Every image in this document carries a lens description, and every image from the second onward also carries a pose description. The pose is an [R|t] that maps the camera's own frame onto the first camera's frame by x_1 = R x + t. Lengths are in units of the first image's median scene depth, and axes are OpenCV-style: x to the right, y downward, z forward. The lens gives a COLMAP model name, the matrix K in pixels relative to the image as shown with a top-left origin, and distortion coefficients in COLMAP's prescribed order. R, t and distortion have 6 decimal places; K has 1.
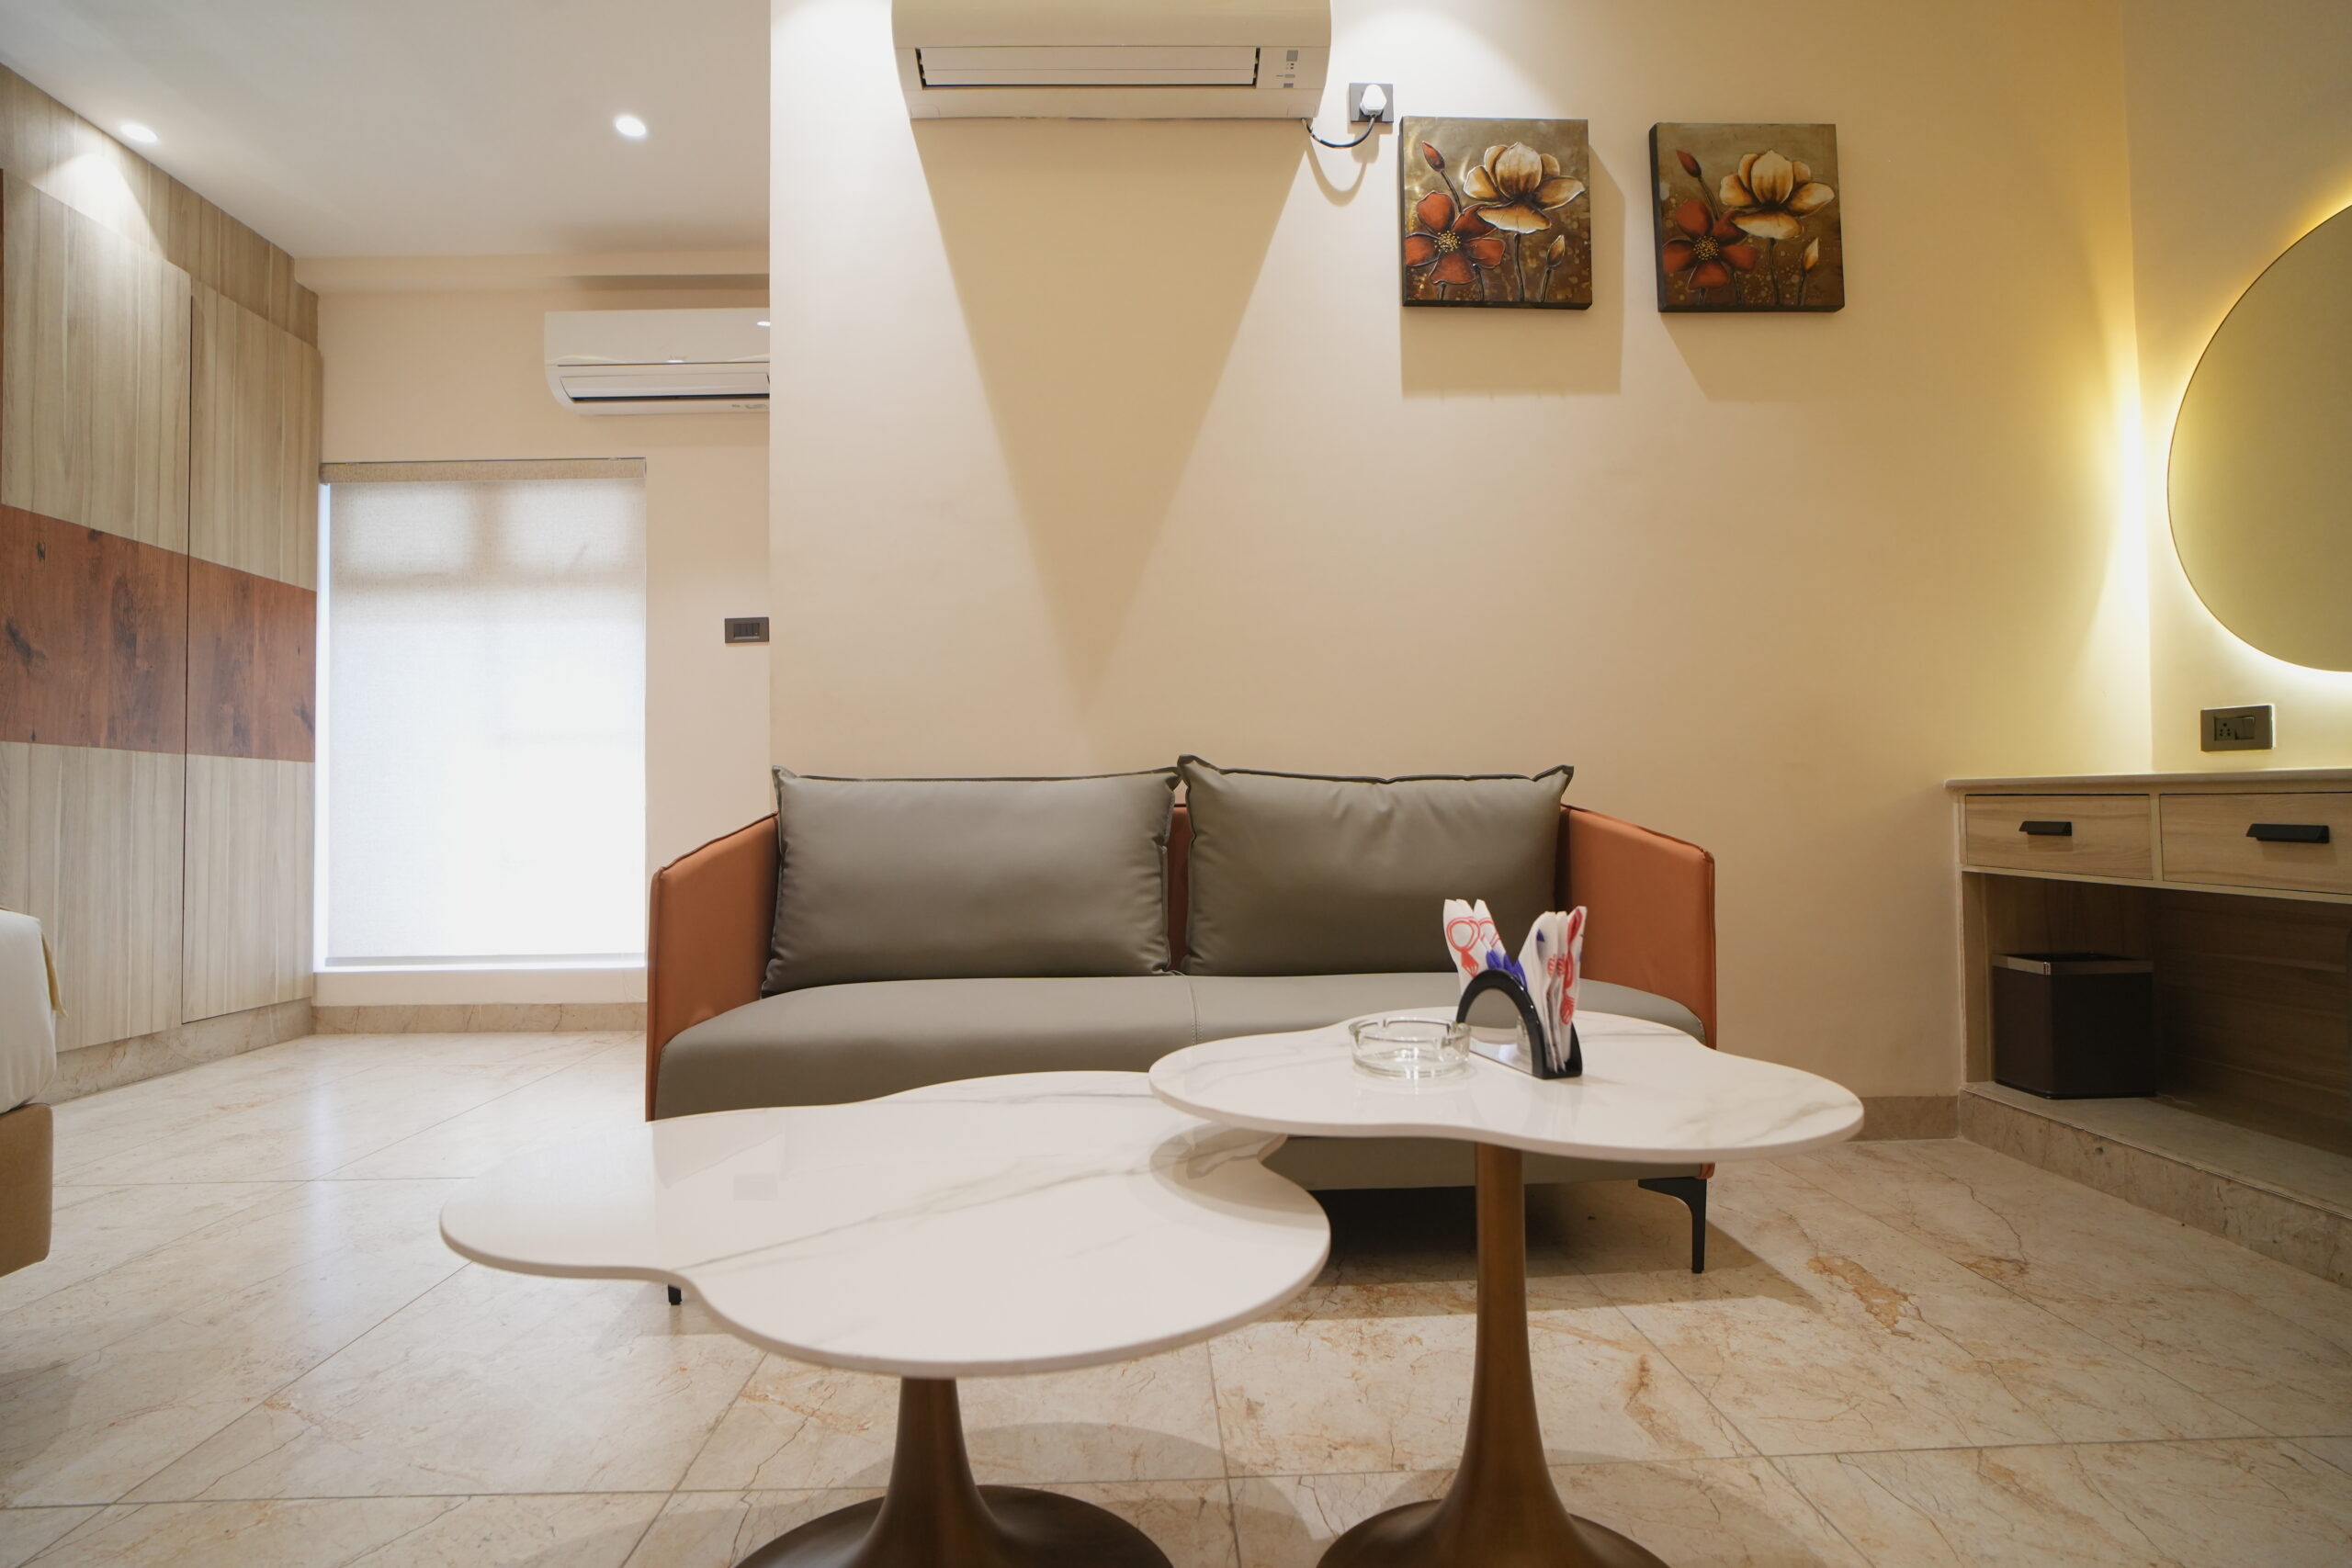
lens RADIAL K [[1214.6, 0, 1166.3], [0, 1214.6, 777.9], [0, 0, 1]] dist [-0.049480, 0.025377]
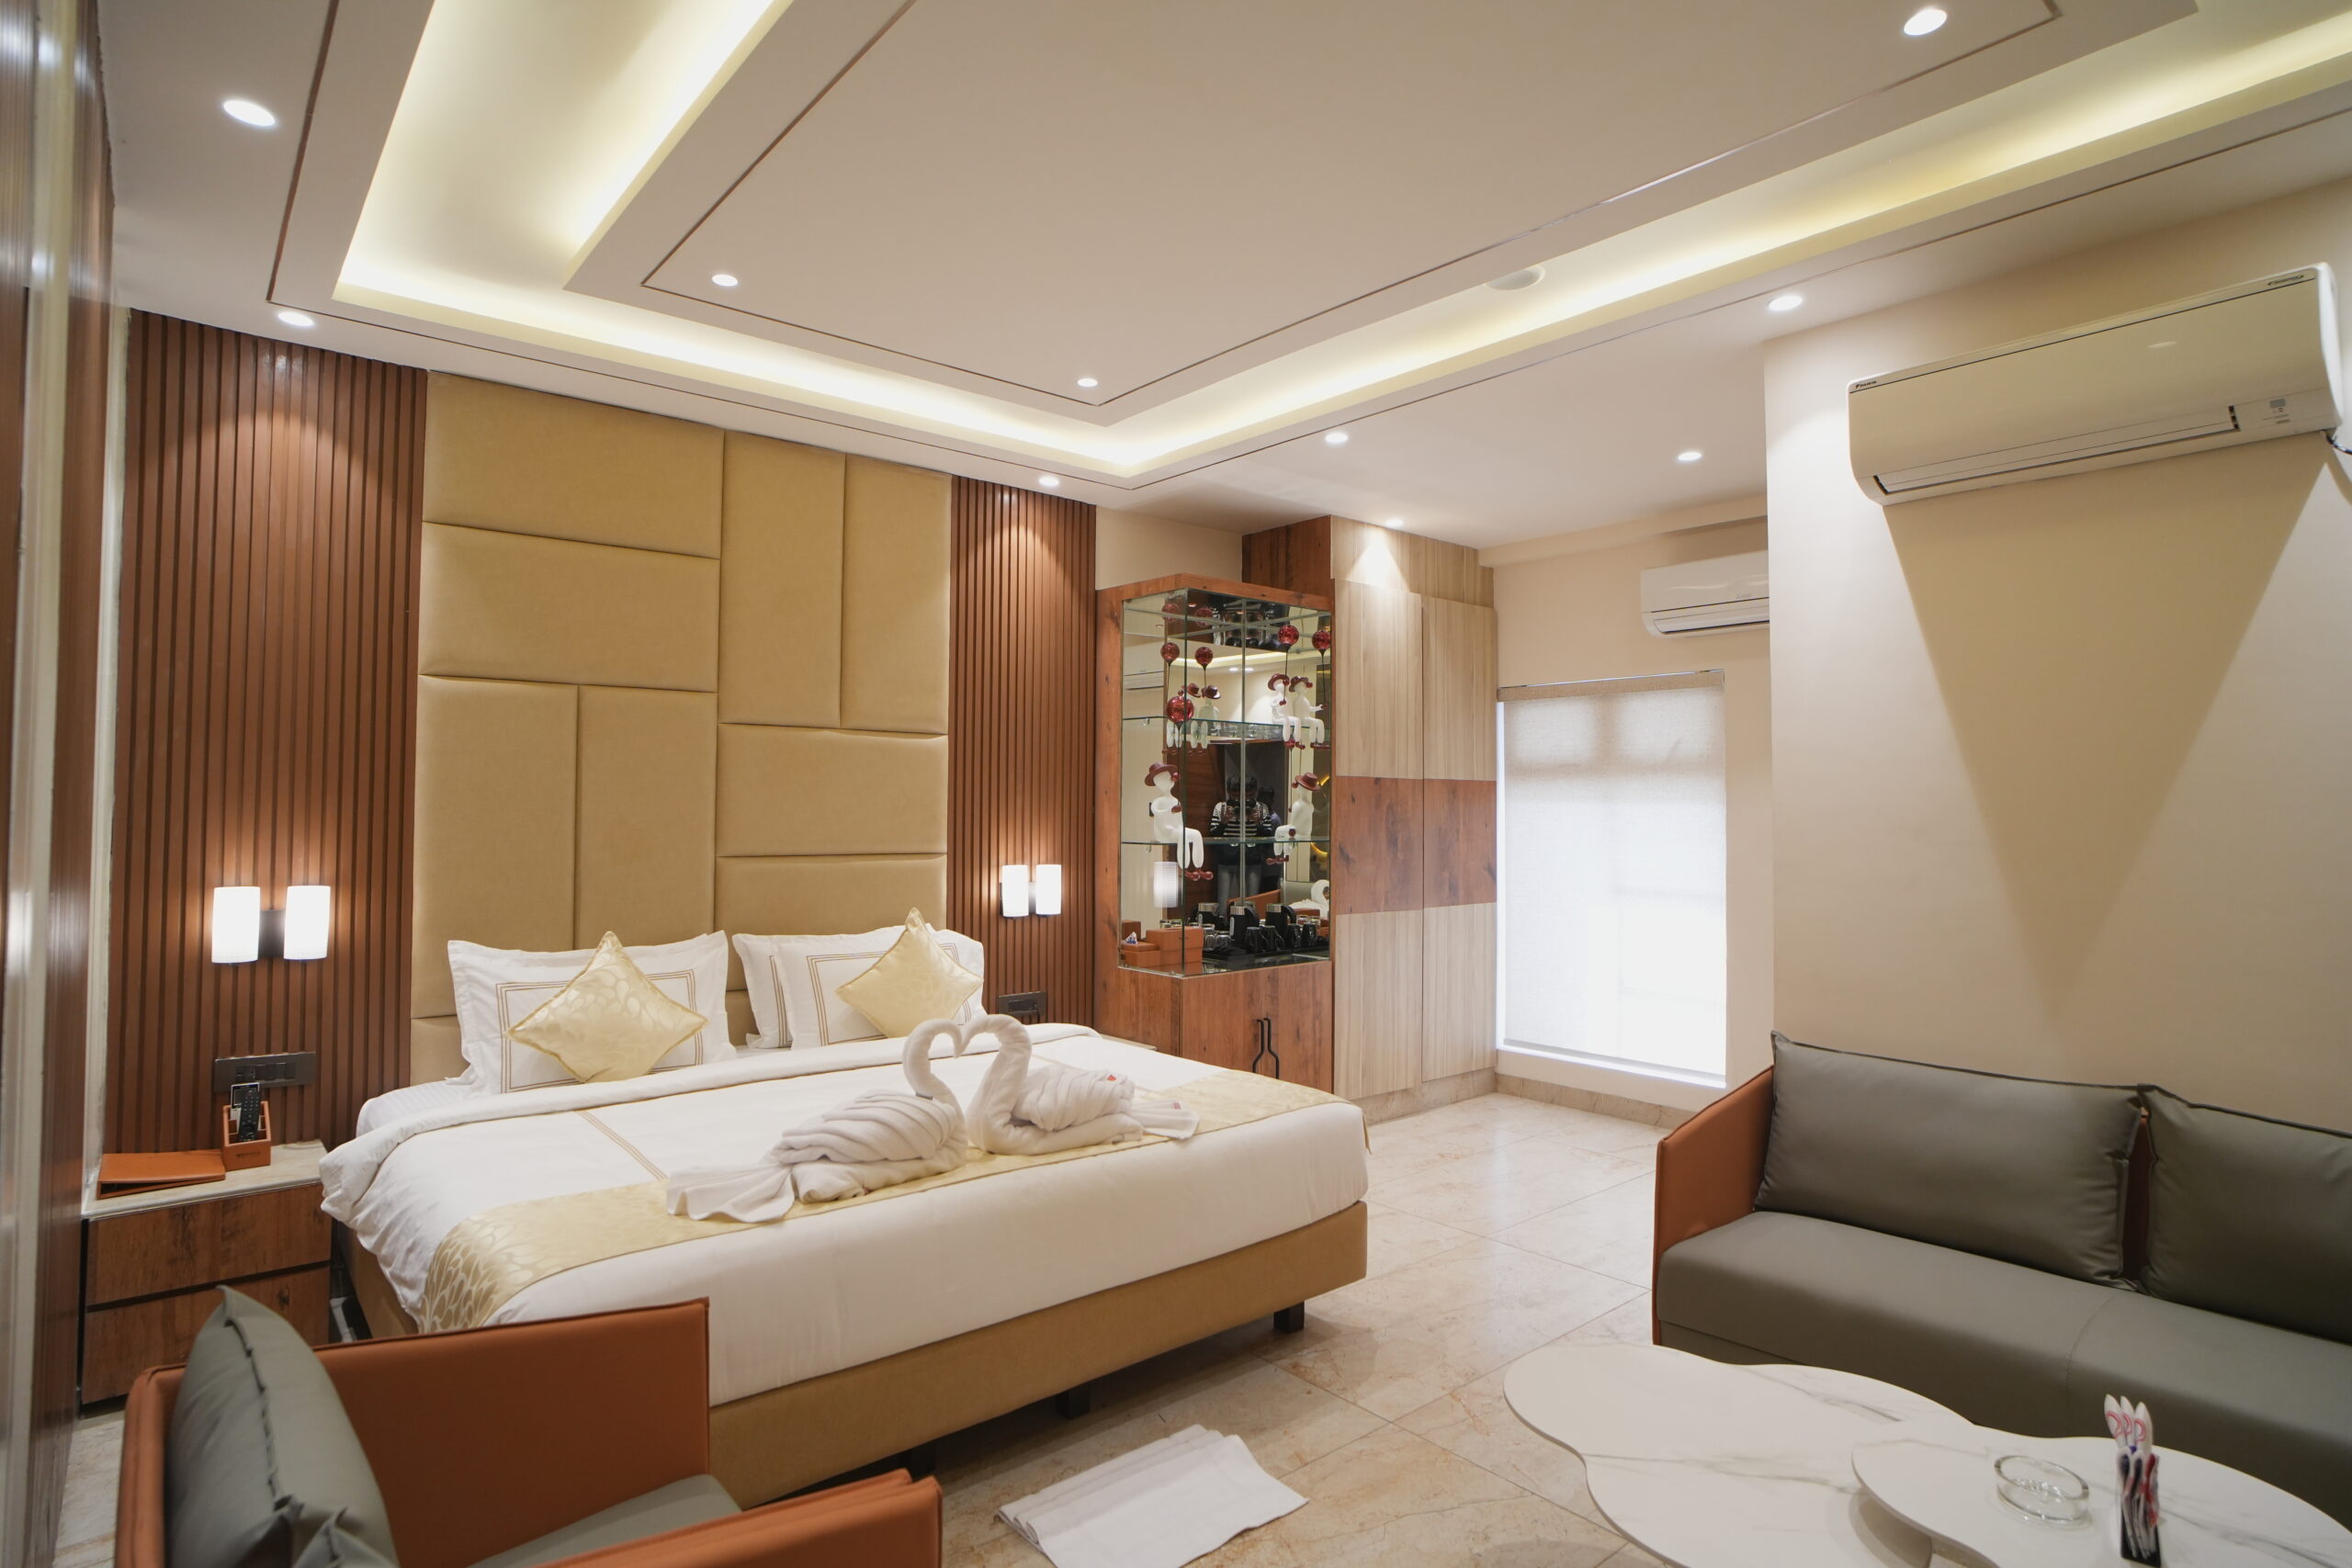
lens RADIAL K [[1214.6, 0, 1172.9], [0, 1214.6, 770.2], [0, 0, 1]] dist [-0.049480, 0.025377]
pose [[0.623077, -0.004726, -0.782146, 0.283278], [0.011161, 0.999934, 0.002849, -0.288884], [0.782081, -0.010505, 0.623088, -0.323655]]
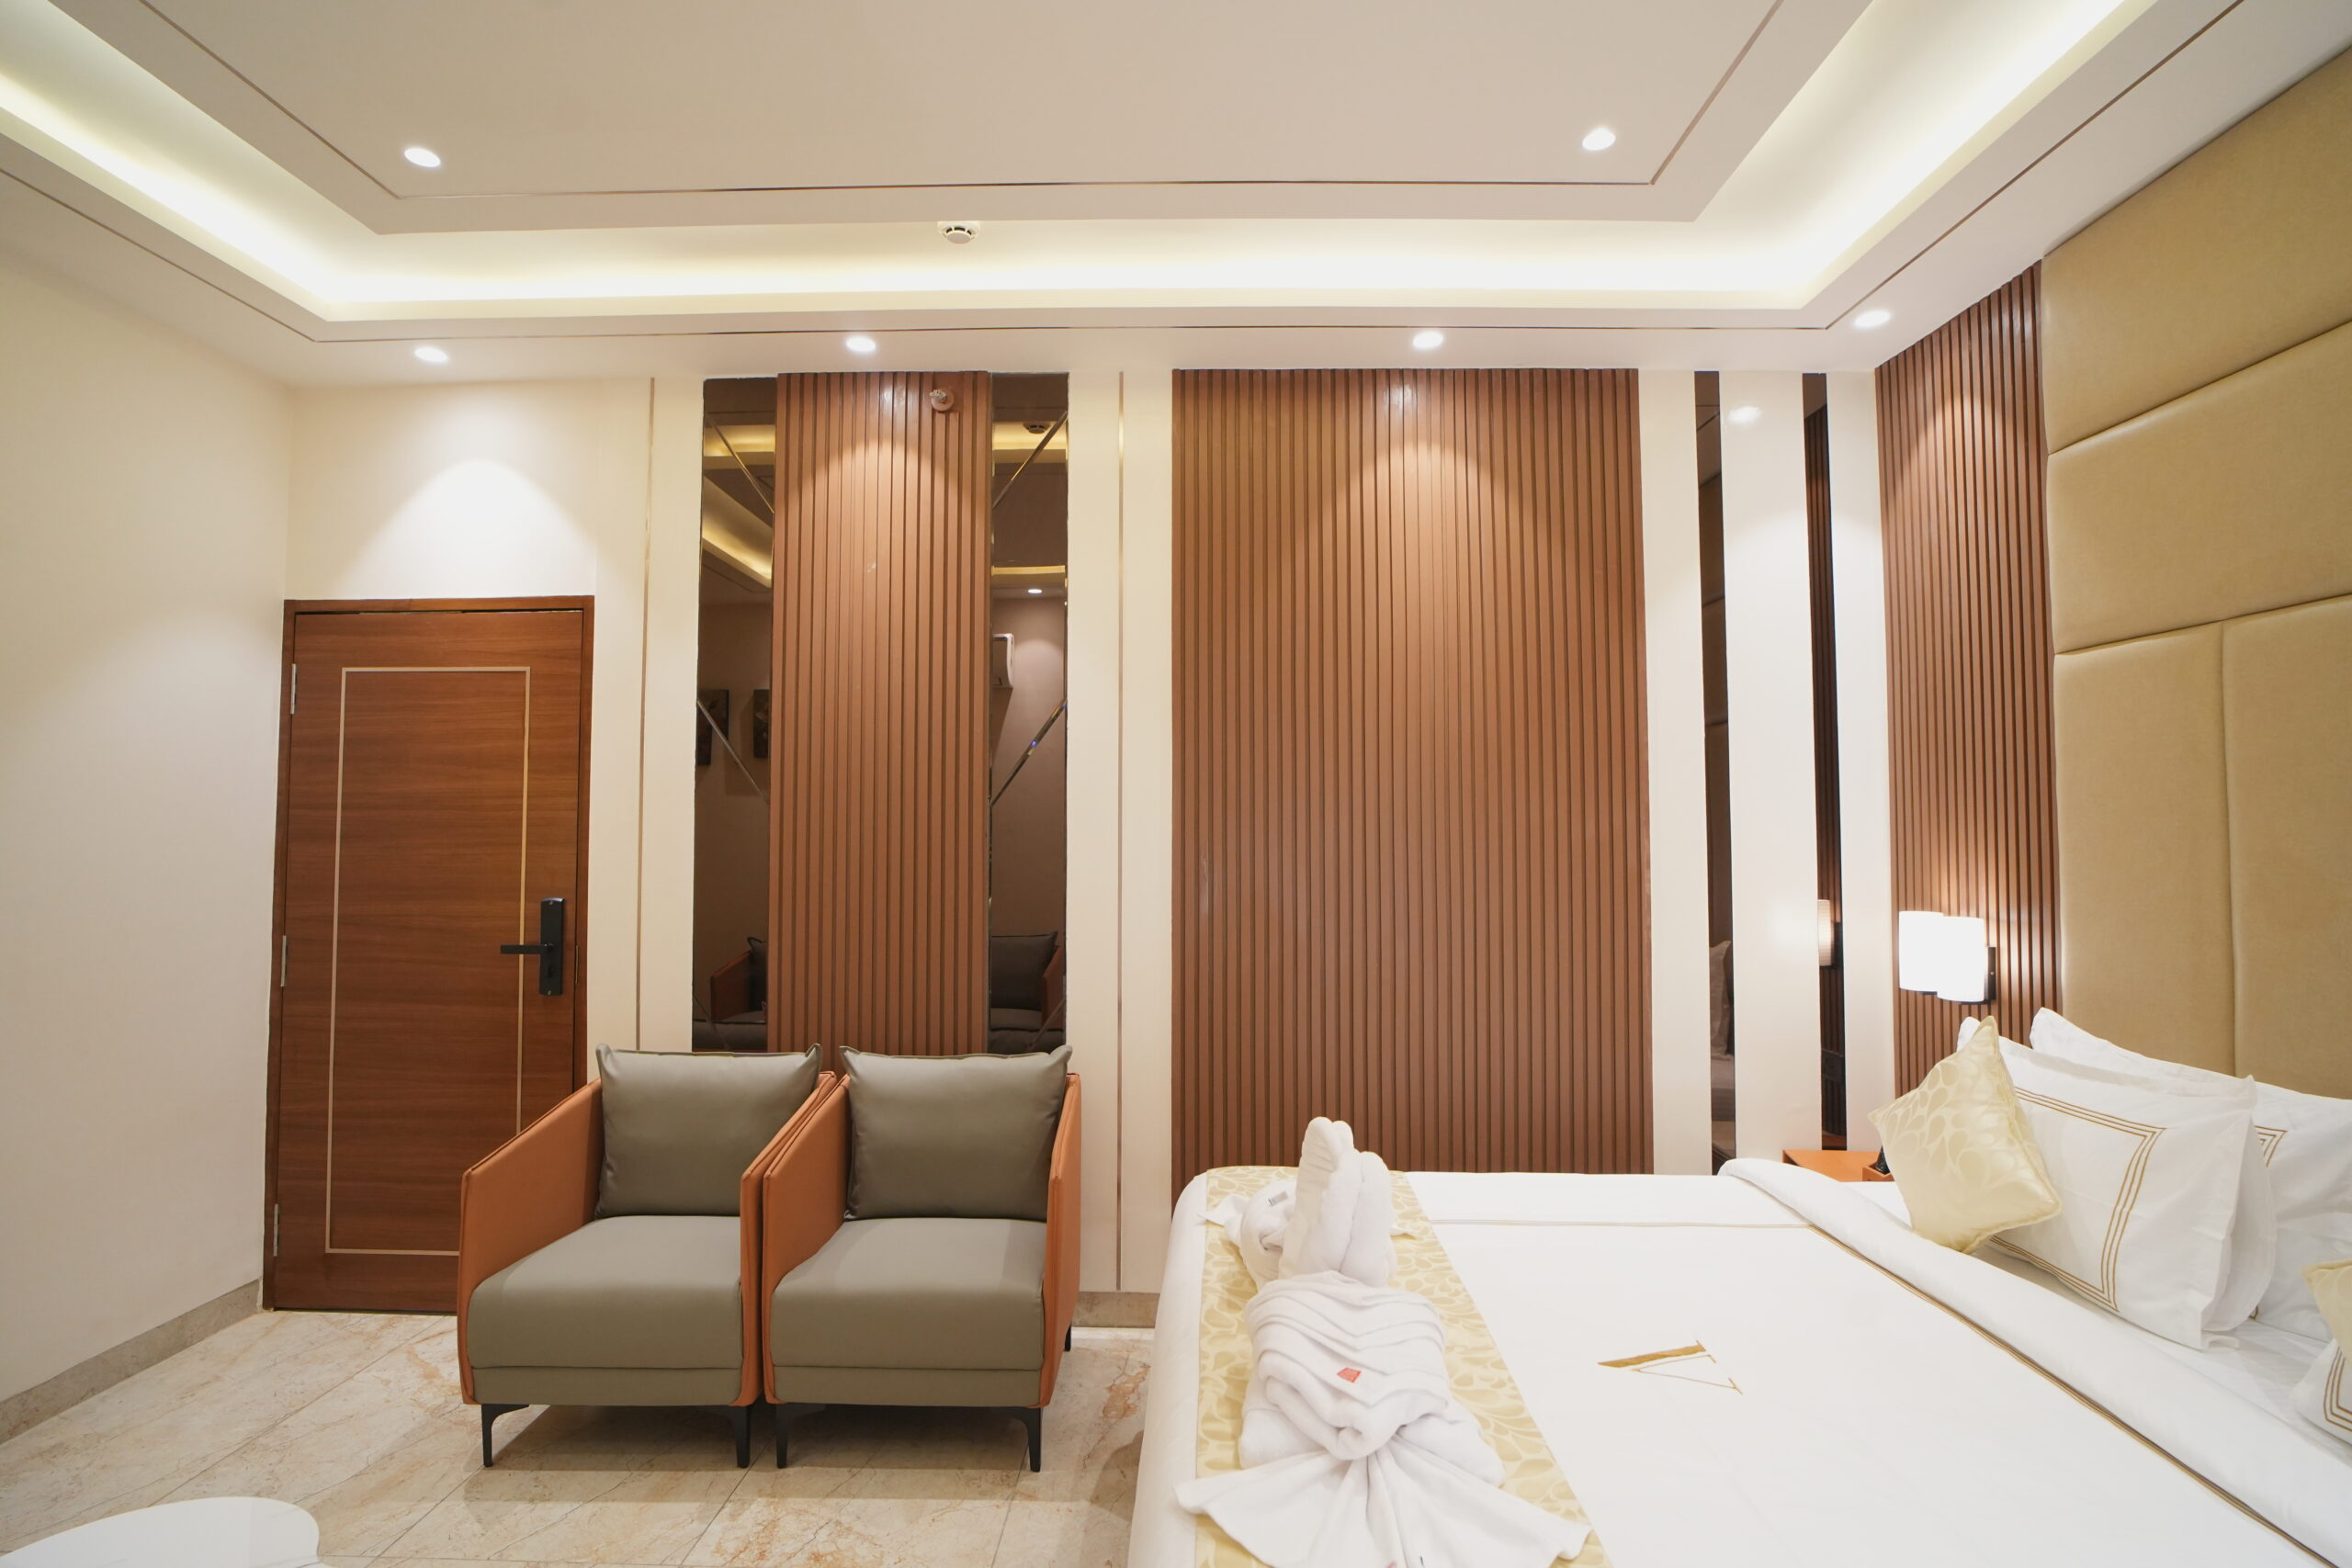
lens RADIAL K [[1214.6, 0, 1166.9], [0, 1214.6, 779.9], [0, 0, 1]] dist [-0.049480, 0.025377]
pose [[-0.998152, 0.016887, 0.058371, -0.614607], [0.012503, 0.997129, -0.074676, -0.227522], [-0.059465, -0.073809, -0.995498, 0.936019]]
